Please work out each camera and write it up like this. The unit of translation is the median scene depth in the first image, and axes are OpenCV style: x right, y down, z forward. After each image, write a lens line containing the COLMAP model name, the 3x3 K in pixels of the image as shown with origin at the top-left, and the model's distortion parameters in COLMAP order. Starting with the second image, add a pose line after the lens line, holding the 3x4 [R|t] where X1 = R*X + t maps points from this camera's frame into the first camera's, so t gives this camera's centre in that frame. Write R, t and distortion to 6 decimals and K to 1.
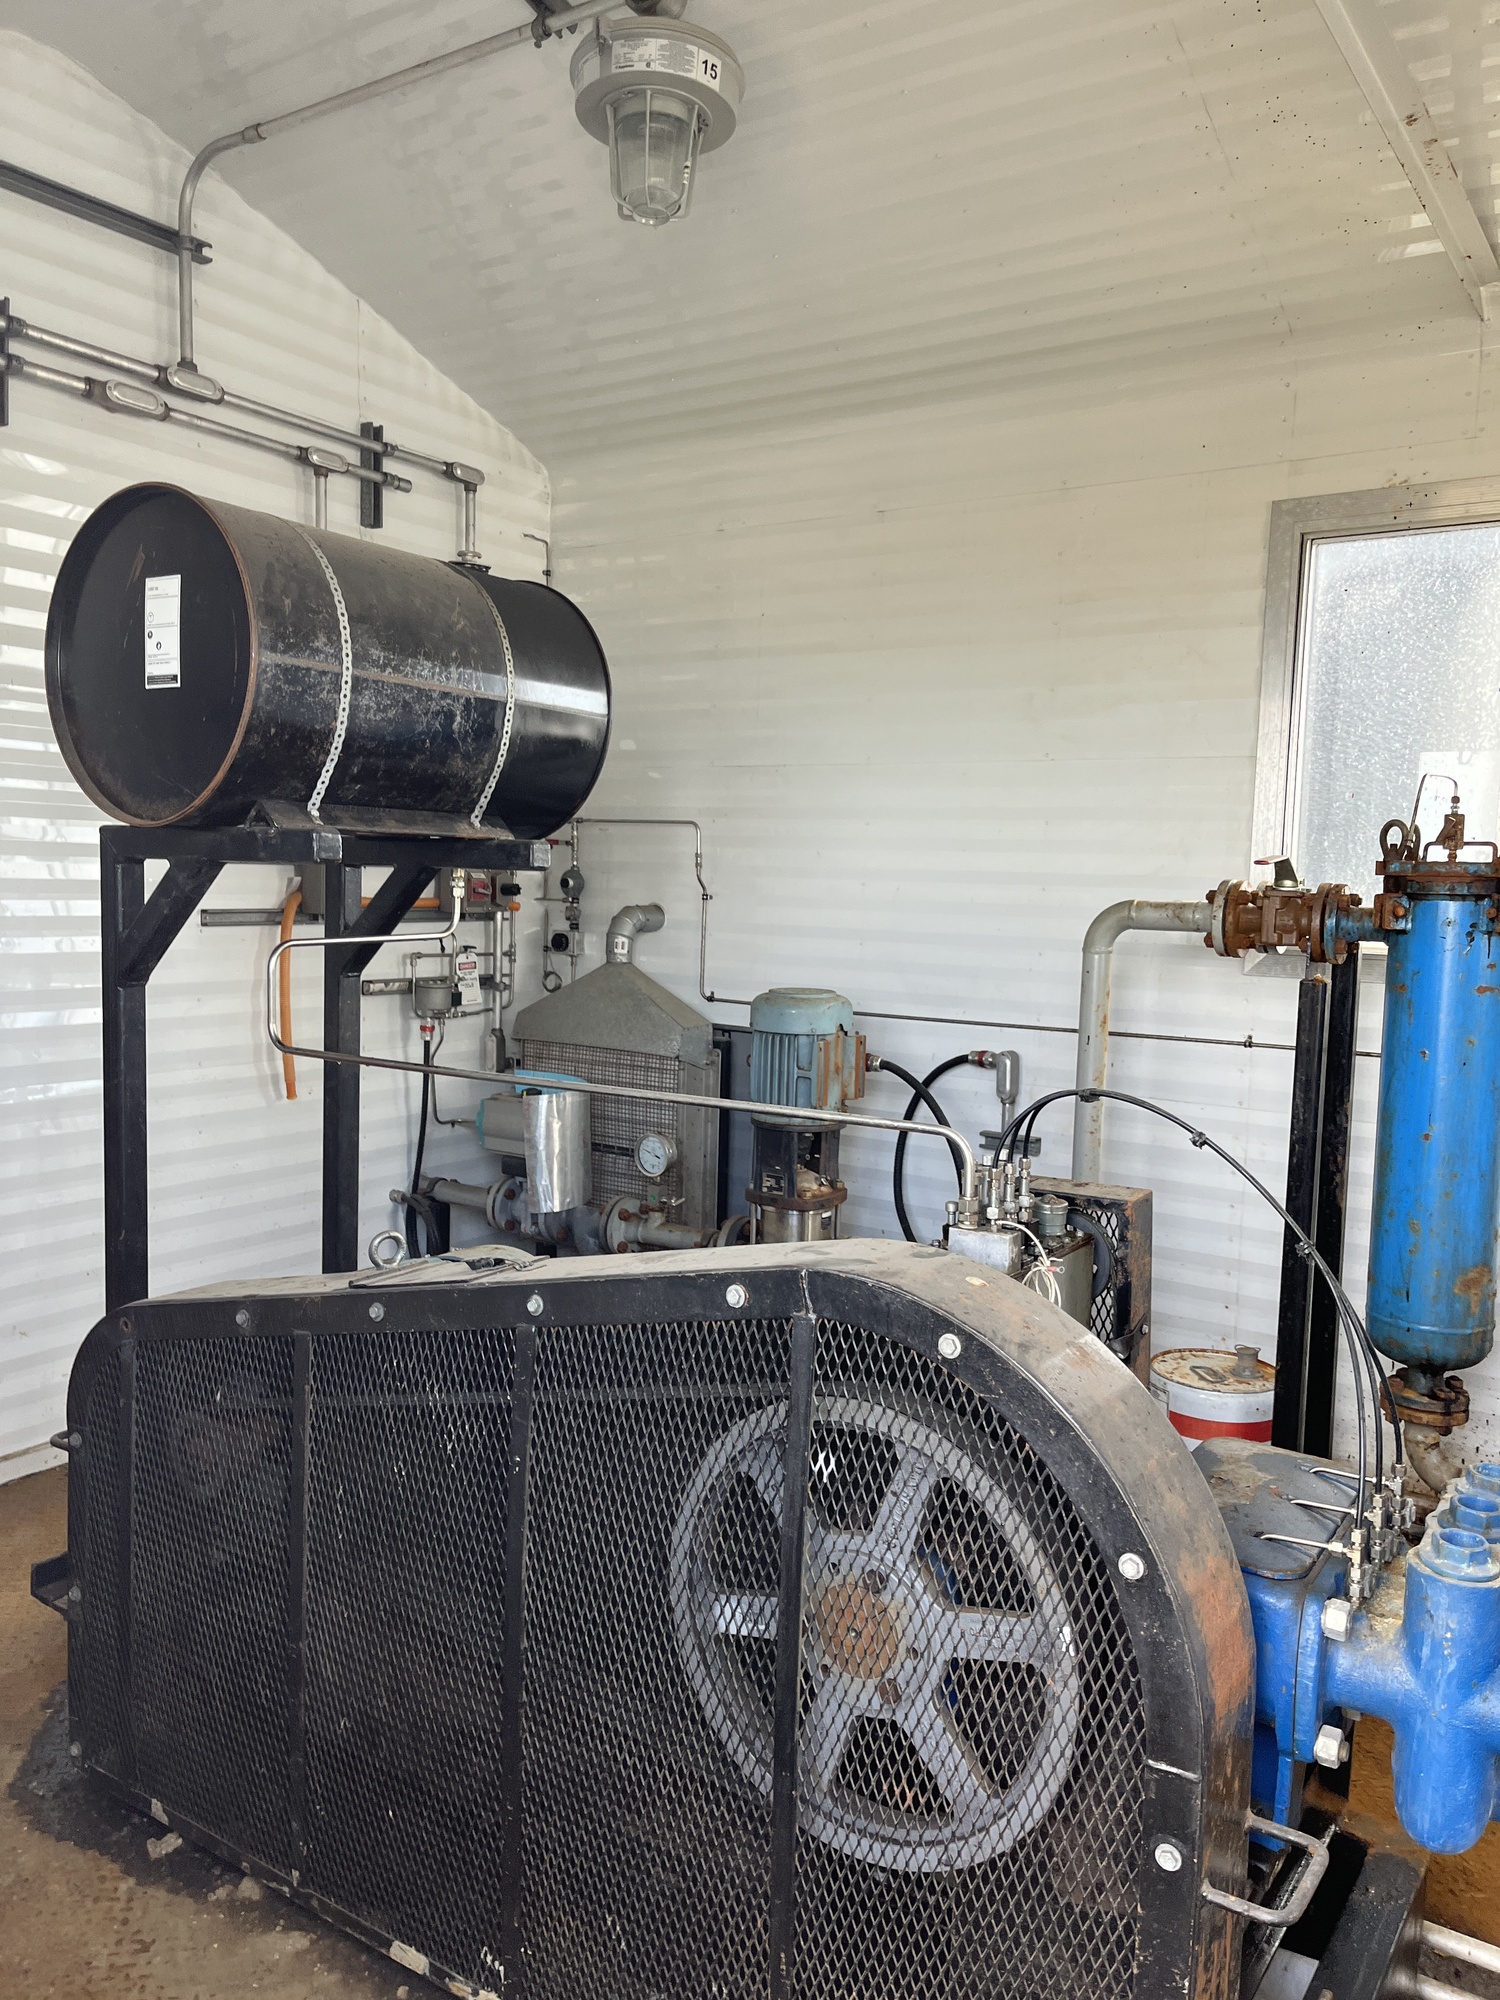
lens RADIAL K [[1518.9, 0, 748.9], [0, 1518.9, 1017.1], [0, 0, 1]] dist [0.059423, -0.065516]
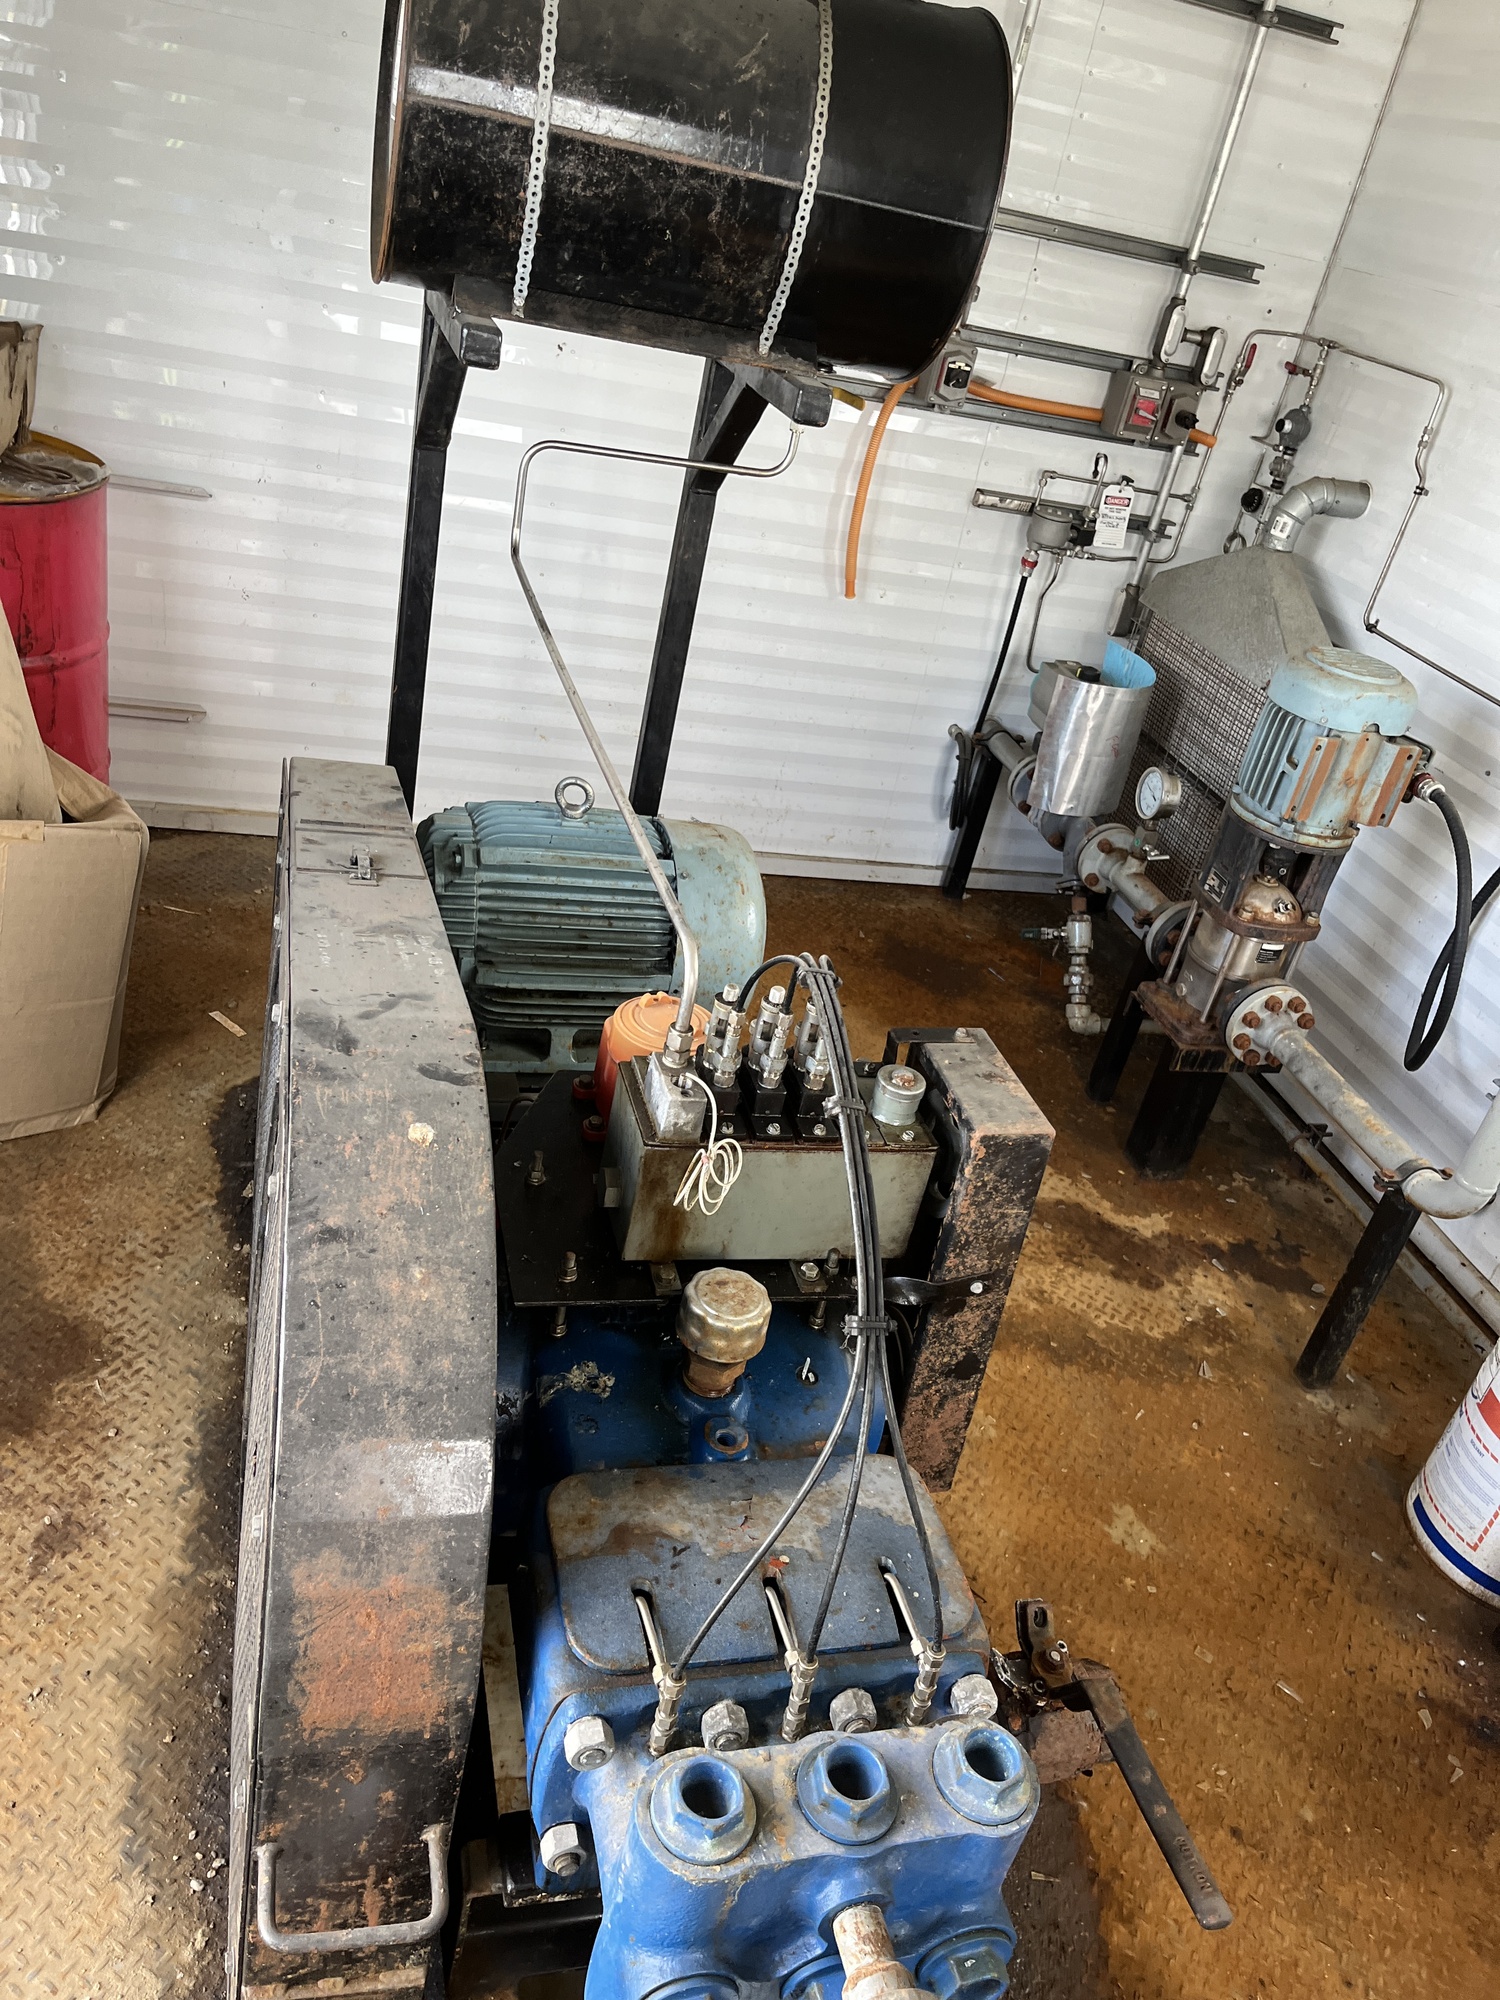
lens RADIAL K [[1520.1, 0, 749.2], [0, 1520.1, 981.1], [0, 0, 1]] dist [0.049893, -0.052782]
pose [[0.734474, 0.432536, -0.522935, 0.237479], [-0.237921, 0.885777, 0.398488, -0.092075], [0.635564, -0.168262, 0.753489, 0.194155]]
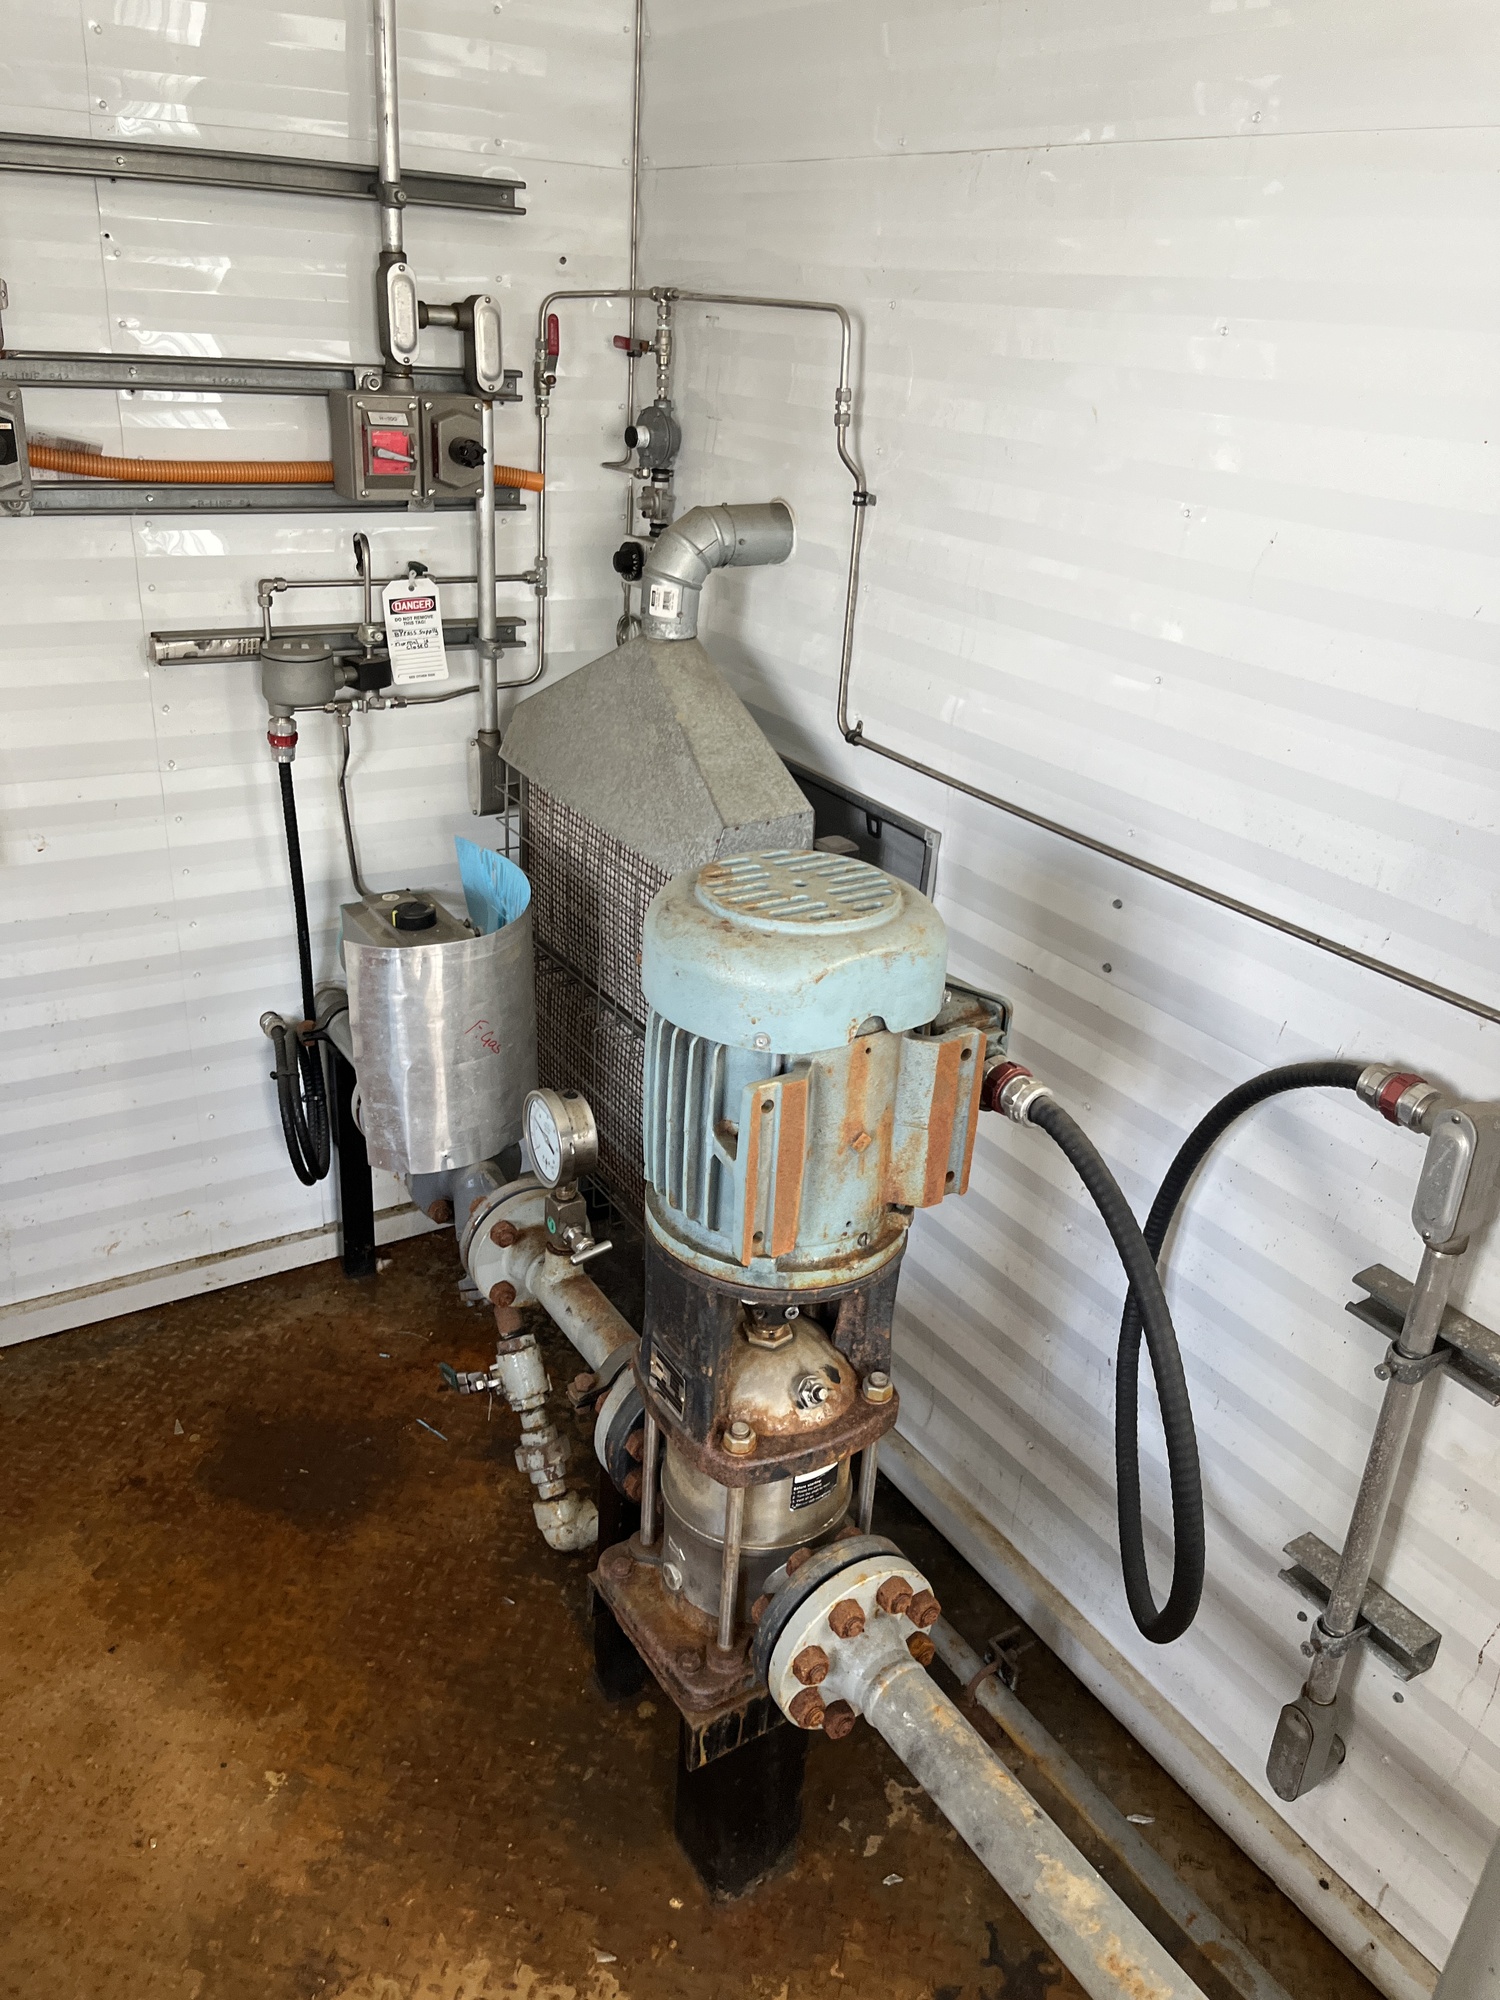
lens RADIAL K [[1529.5, 0, 778.8], [0, 1529.5, 971.3], [0, 0, 1]] dist [0.013888, 0.003449]
pose [[0.919333, 0.184945, -0.347307, 0.130312], [-0.074768, 0.948681, 0.307269, -0.087532], [0.386312, -0.256515, 0.885982, 0.600311]]
